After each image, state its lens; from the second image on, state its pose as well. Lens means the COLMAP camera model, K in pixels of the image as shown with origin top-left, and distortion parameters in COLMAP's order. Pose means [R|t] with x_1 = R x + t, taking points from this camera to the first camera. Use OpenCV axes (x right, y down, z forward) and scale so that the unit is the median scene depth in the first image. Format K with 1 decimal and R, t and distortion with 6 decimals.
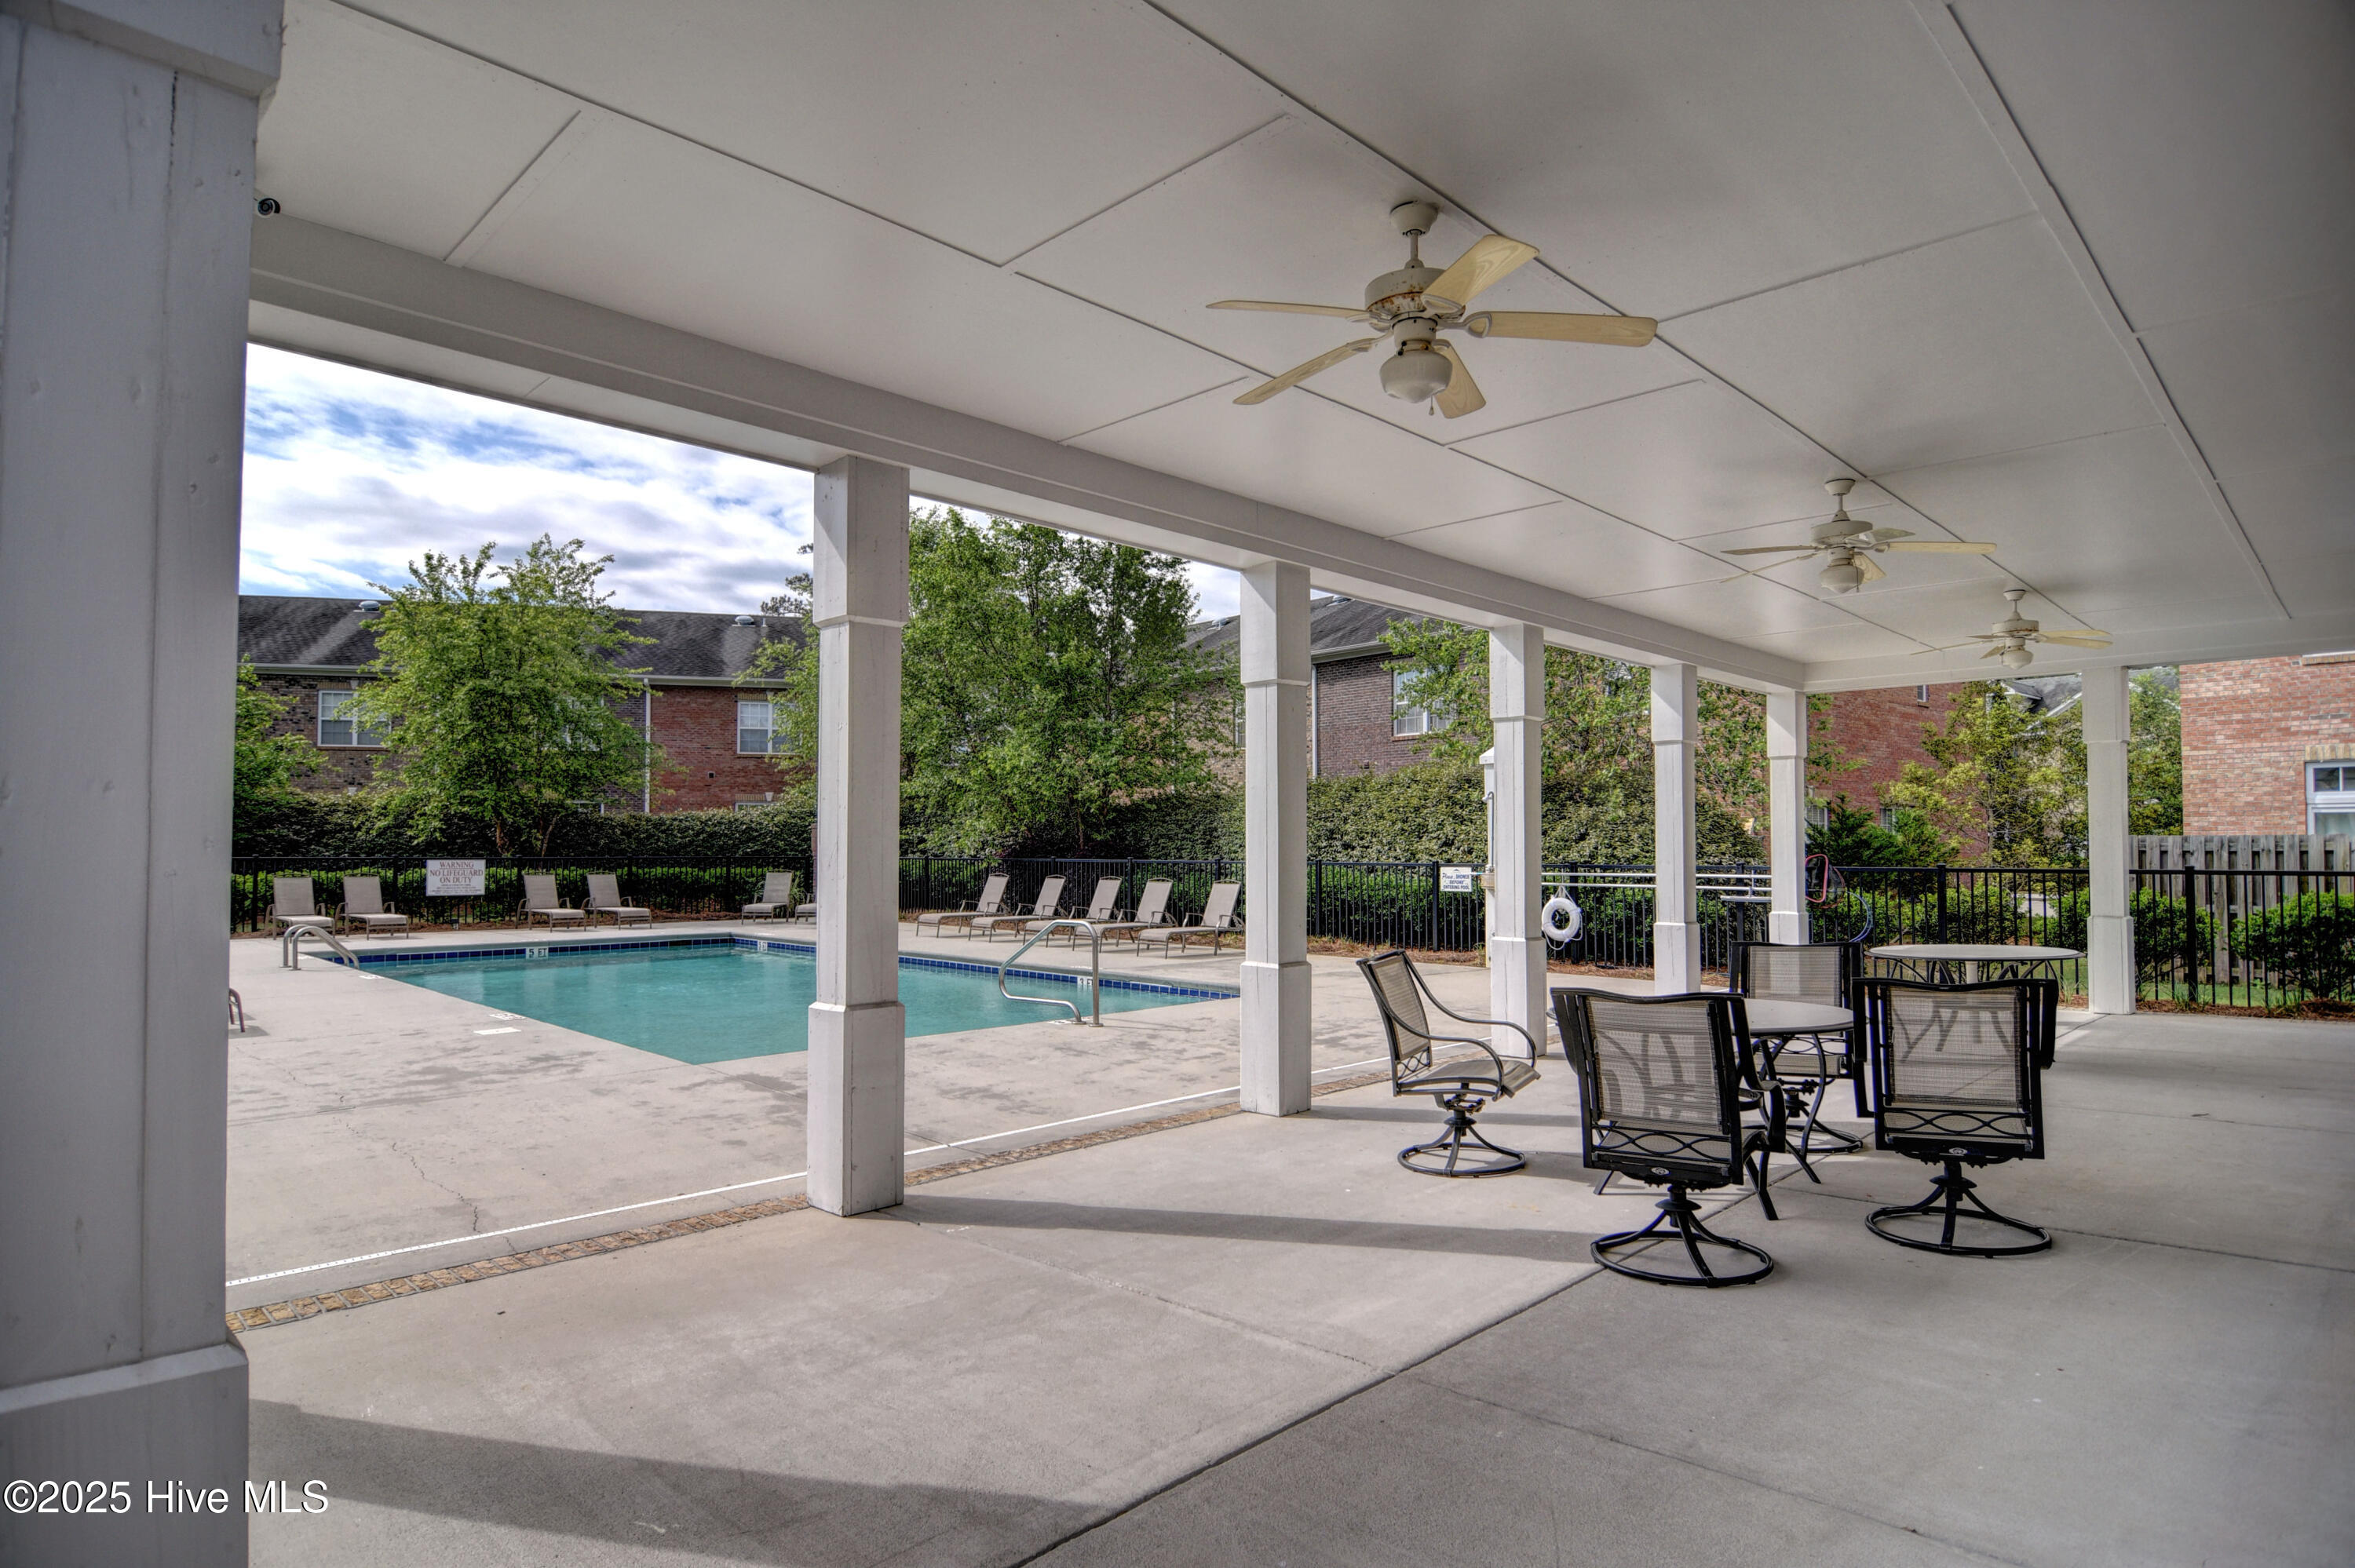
lens RADIAL K [[1288.7, 0, 1172.1], [0, 1288.7, 791.9], [0, 0, 1]] dist [0.038687, -0.001681]
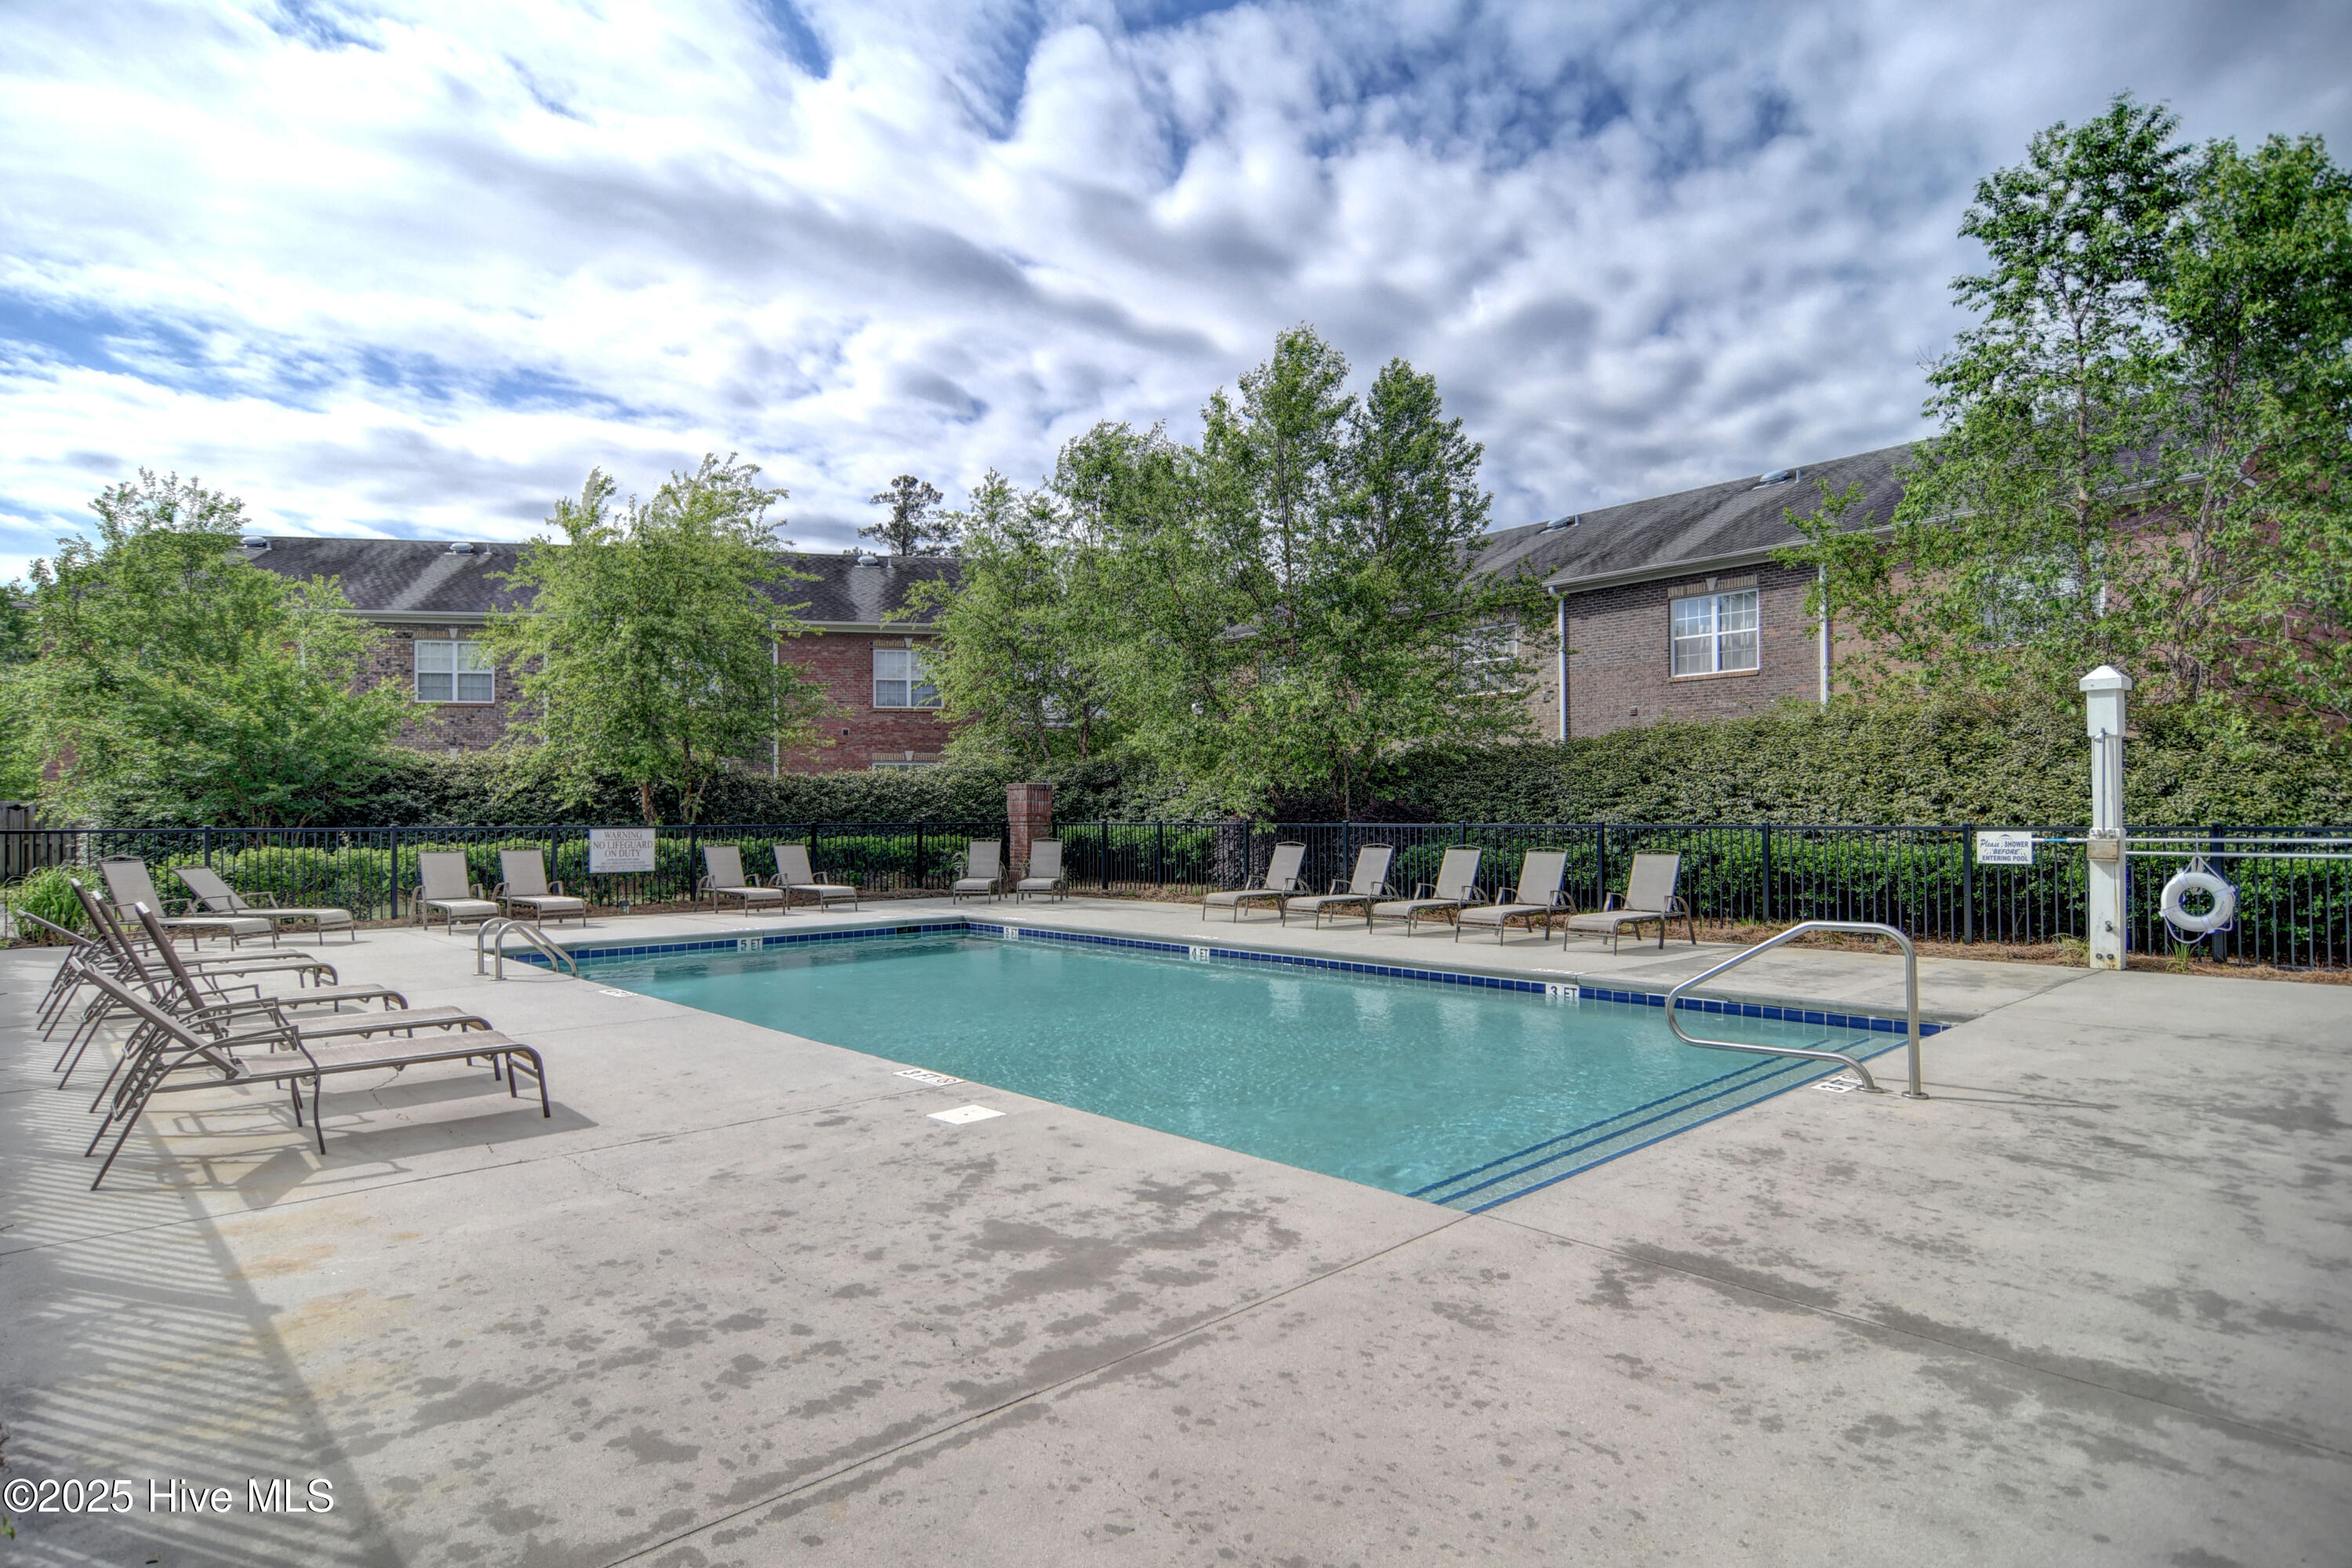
lens RADIAL K [[1287.3, 0, 1174.6], [0, 1287.3, 809.0], [0, 0, 1]] dist [0.038687, -0.001681]
pose [[0.999876, -0.008451, -0.013300, -0.172949], [0.009022, 0.999014, 0.043472, 0.005231], [0.012919, -0.043587, 0.998966, 0.160669]]
